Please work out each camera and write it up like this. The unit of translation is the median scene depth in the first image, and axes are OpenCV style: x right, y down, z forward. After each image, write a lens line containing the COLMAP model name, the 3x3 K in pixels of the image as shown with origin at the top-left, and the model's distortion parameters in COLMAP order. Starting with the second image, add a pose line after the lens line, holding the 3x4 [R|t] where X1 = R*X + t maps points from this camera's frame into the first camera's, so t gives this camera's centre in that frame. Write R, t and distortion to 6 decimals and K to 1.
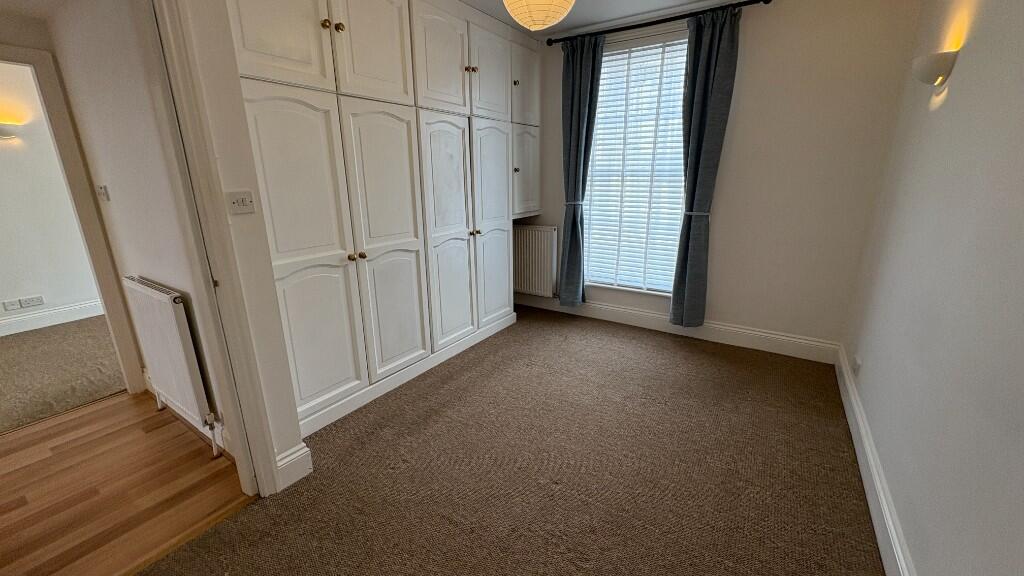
lens RADIAL K [[406.1, 0, 512.0], [0, 406.1, 288.0], [0, 0, 1]] dist [-0.000669, 0.000306]
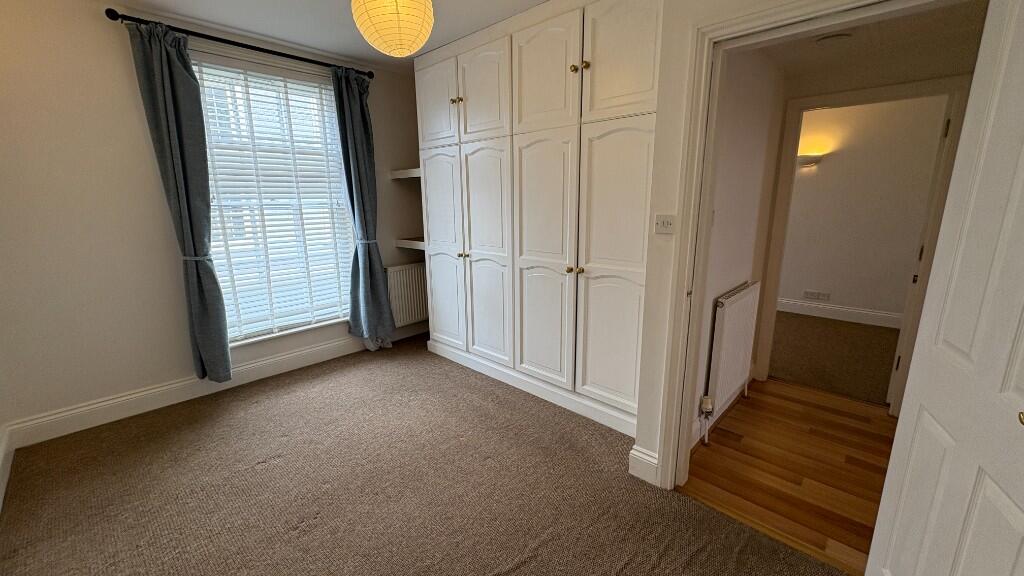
lens RADIAL K [[406.1, 0, 512.0], [0, 406.1, 288.0], [0, 0, 1]] dist [-0.000669, 0.000306]
pose [[0.176553, -0.201504, 0.963444, -0.571187], [0.279956, 0.948674, 0.147113, -0.098993], [-0.943639, 0.243749, 0.223903, 0.361695]]
